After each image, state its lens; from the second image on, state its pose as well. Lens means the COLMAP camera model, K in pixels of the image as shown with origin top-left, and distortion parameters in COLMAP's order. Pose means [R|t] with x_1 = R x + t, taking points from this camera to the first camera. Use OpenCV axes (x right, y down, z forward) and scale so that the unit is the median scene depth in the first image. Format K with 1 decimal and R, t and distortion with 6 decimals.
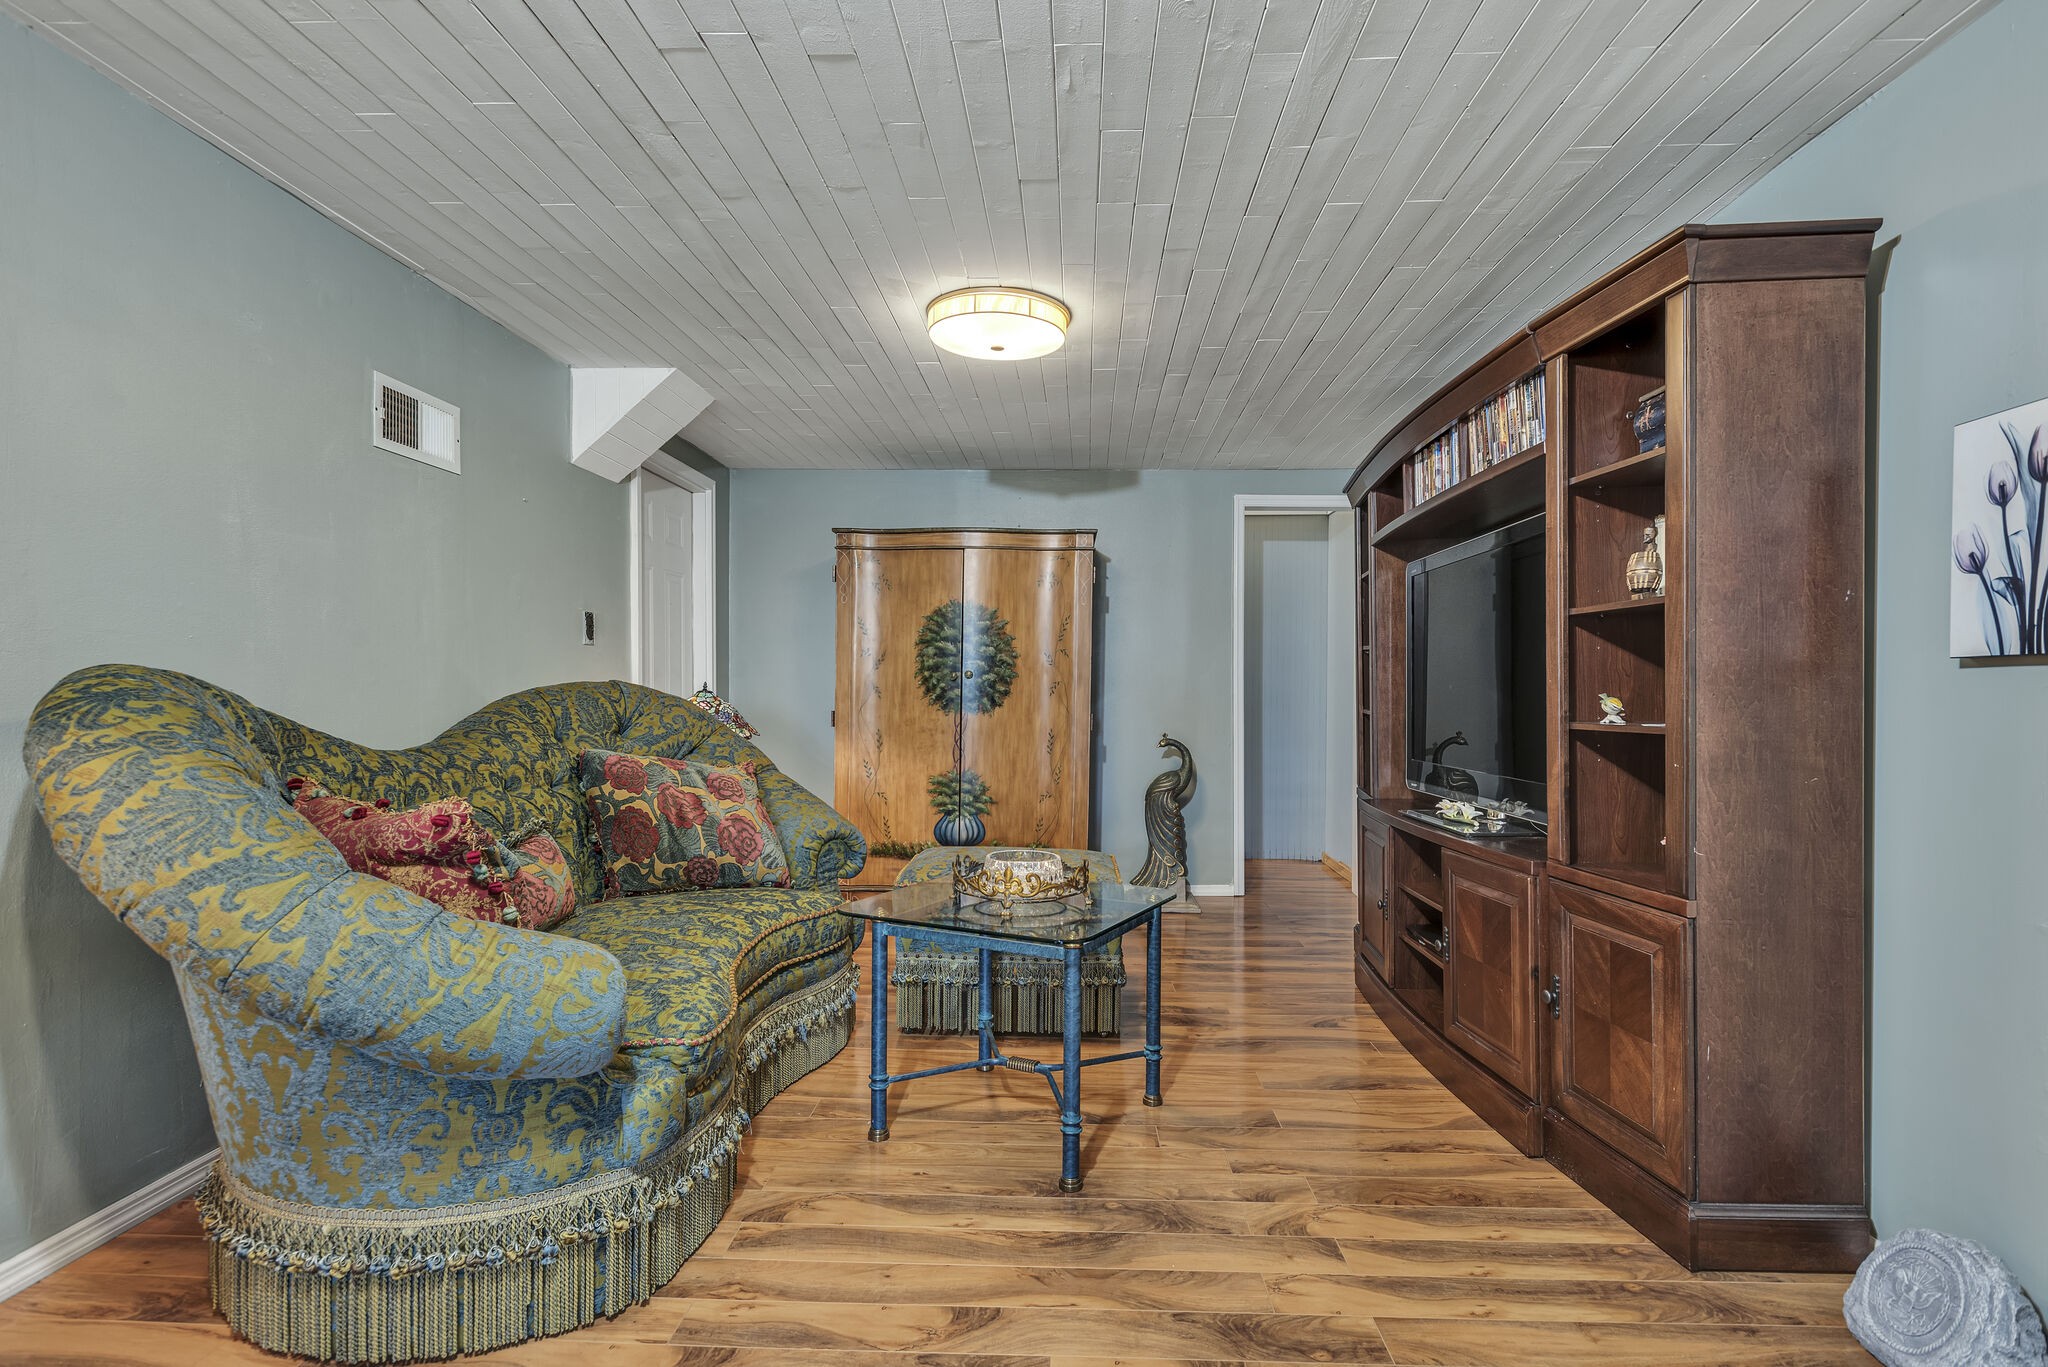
lens RADIAL K [[979.9, 0, 1036.0], [0, 979.9, 705.2], [0, 0, 1]] dist [0.016620, -0.006239]
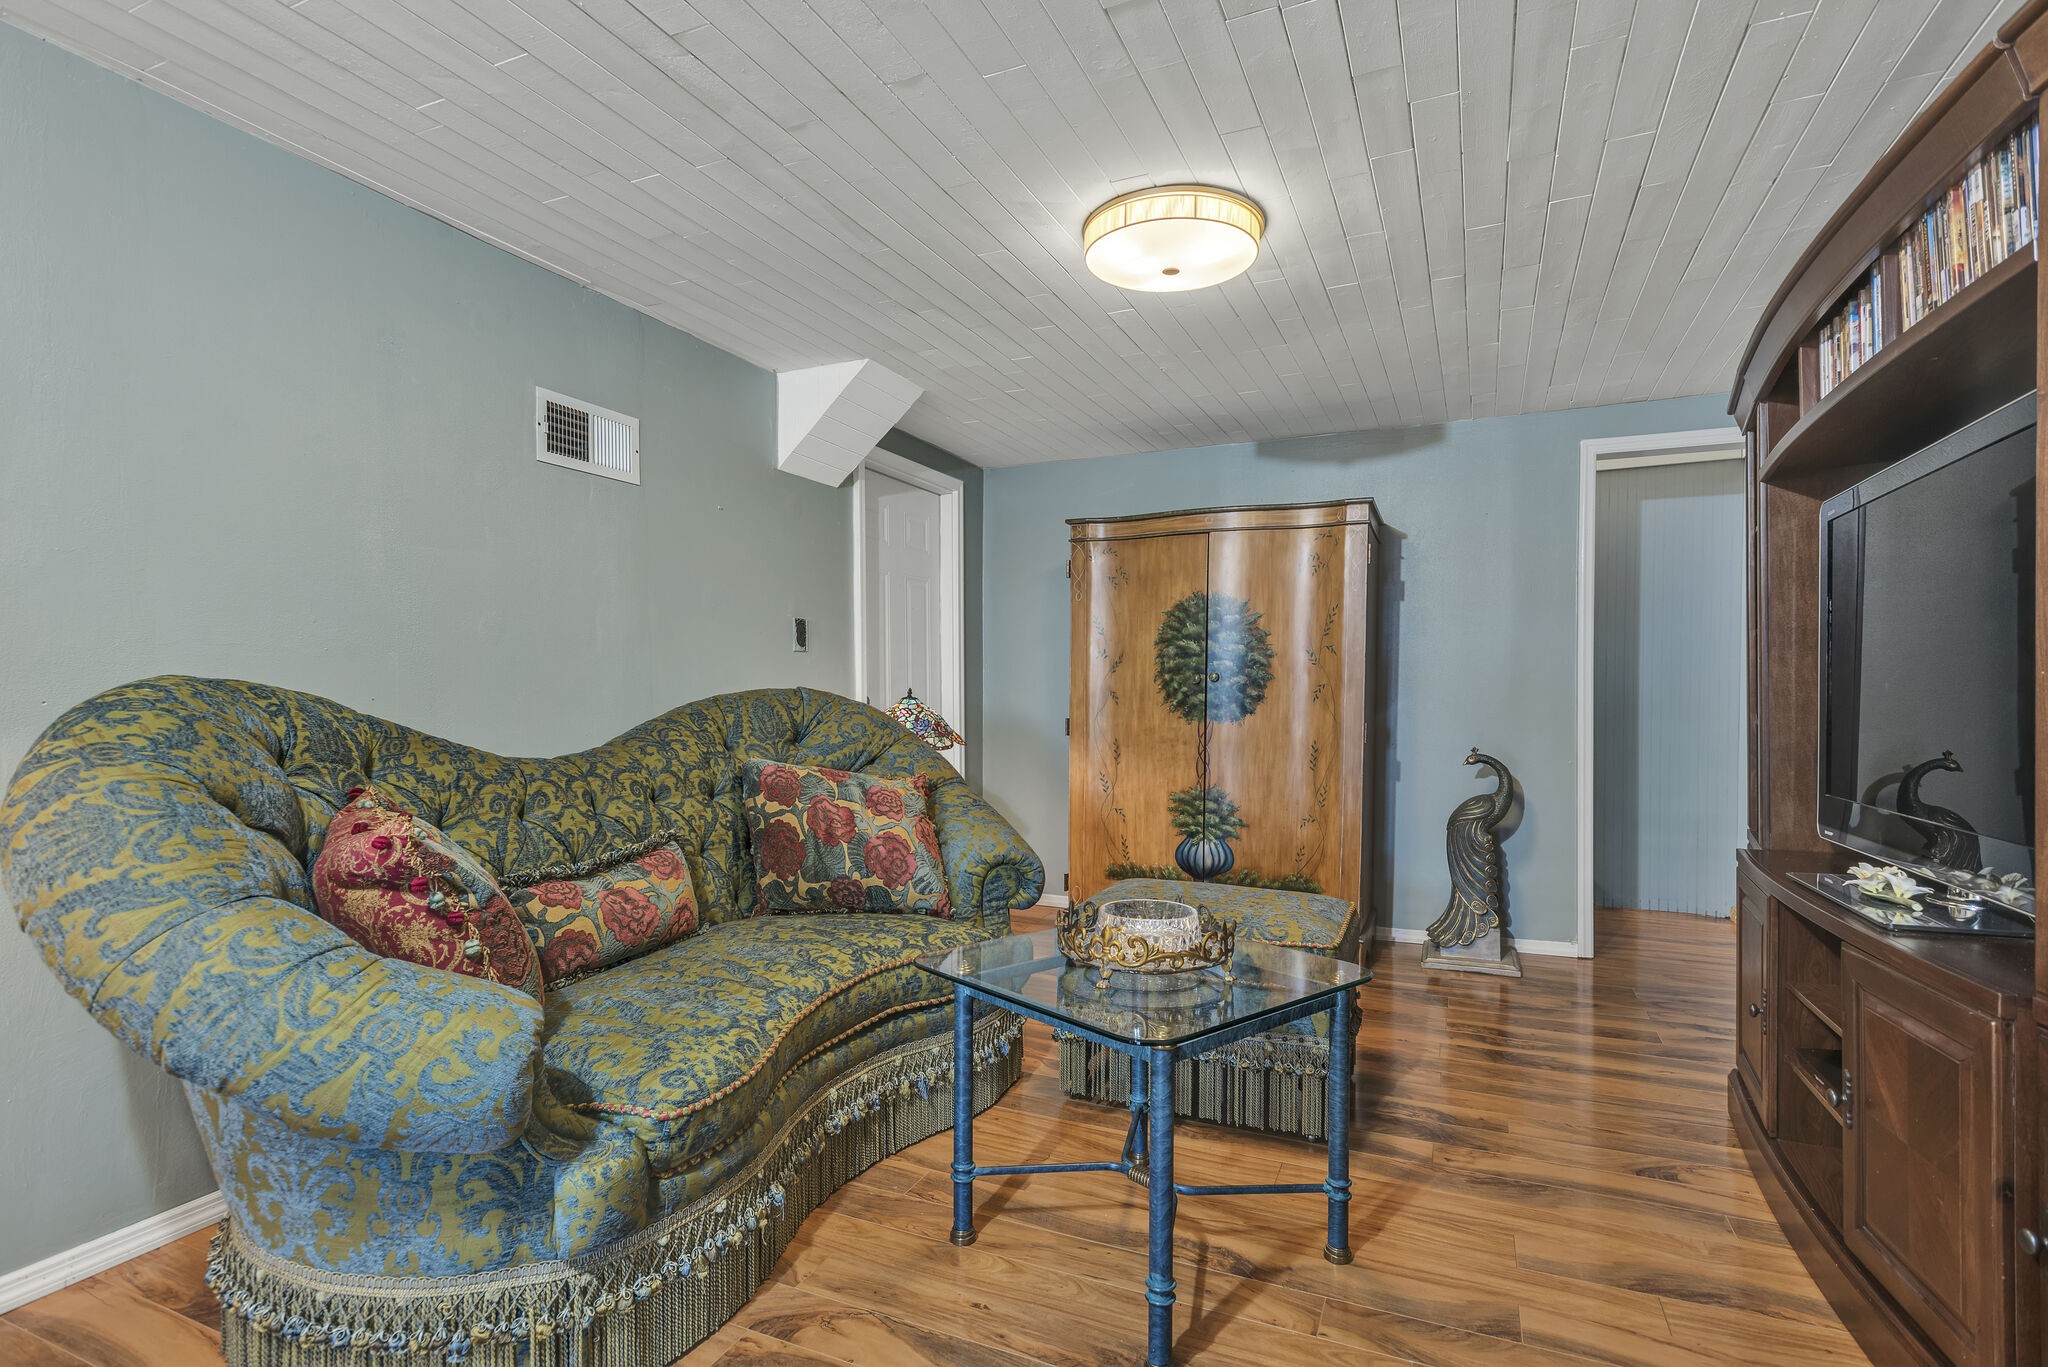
lens RADIAL K [[979.9, 0, 1012.6], [0, 979.9, 719.1], [0, 0, 1]] dist [0.016620, -0.006239]
pose [[0.926577, 0.003700, -0.376086, 0.161817], [-0.000359, 0.999960, 0.008954, -0.002967], [0.376104, -0.008162, 0.926541, 0.221902]]
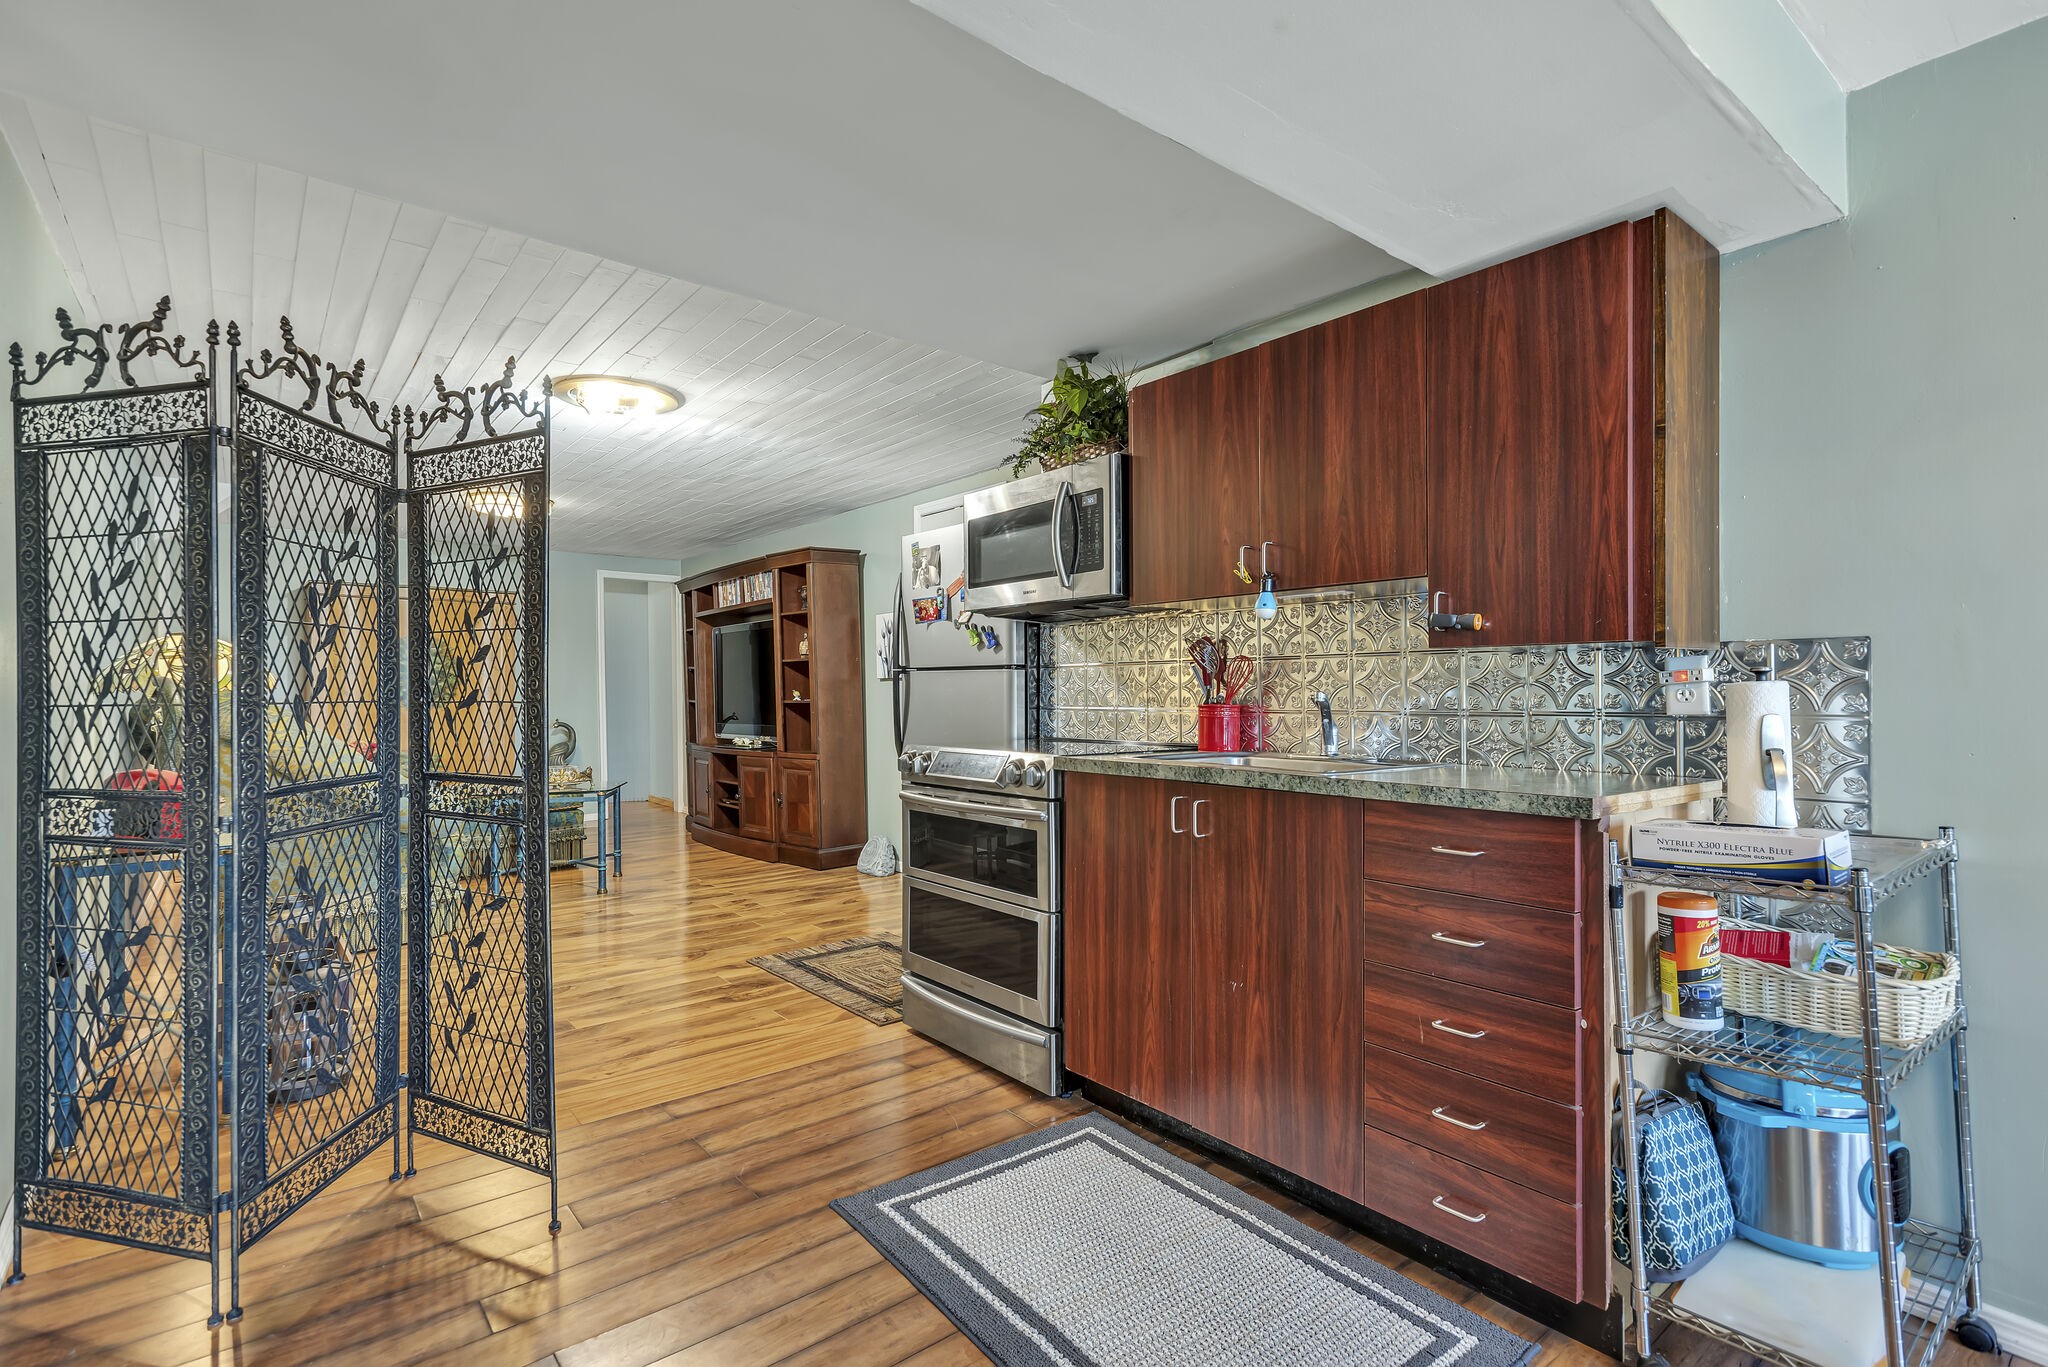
lens RADIAL K [[979.9, 0, 1027.3], [0, 979.9, 696.4], [0, 0, 1]] dist [0.016620, -0.006239]
pose [[0.749366, -0.018342, 0.661902, -0.660508], [0.024233, 0.999706, 0.000268, 0.018812], [-0.661712, 0.015839, 0.749591, -1.307643]]
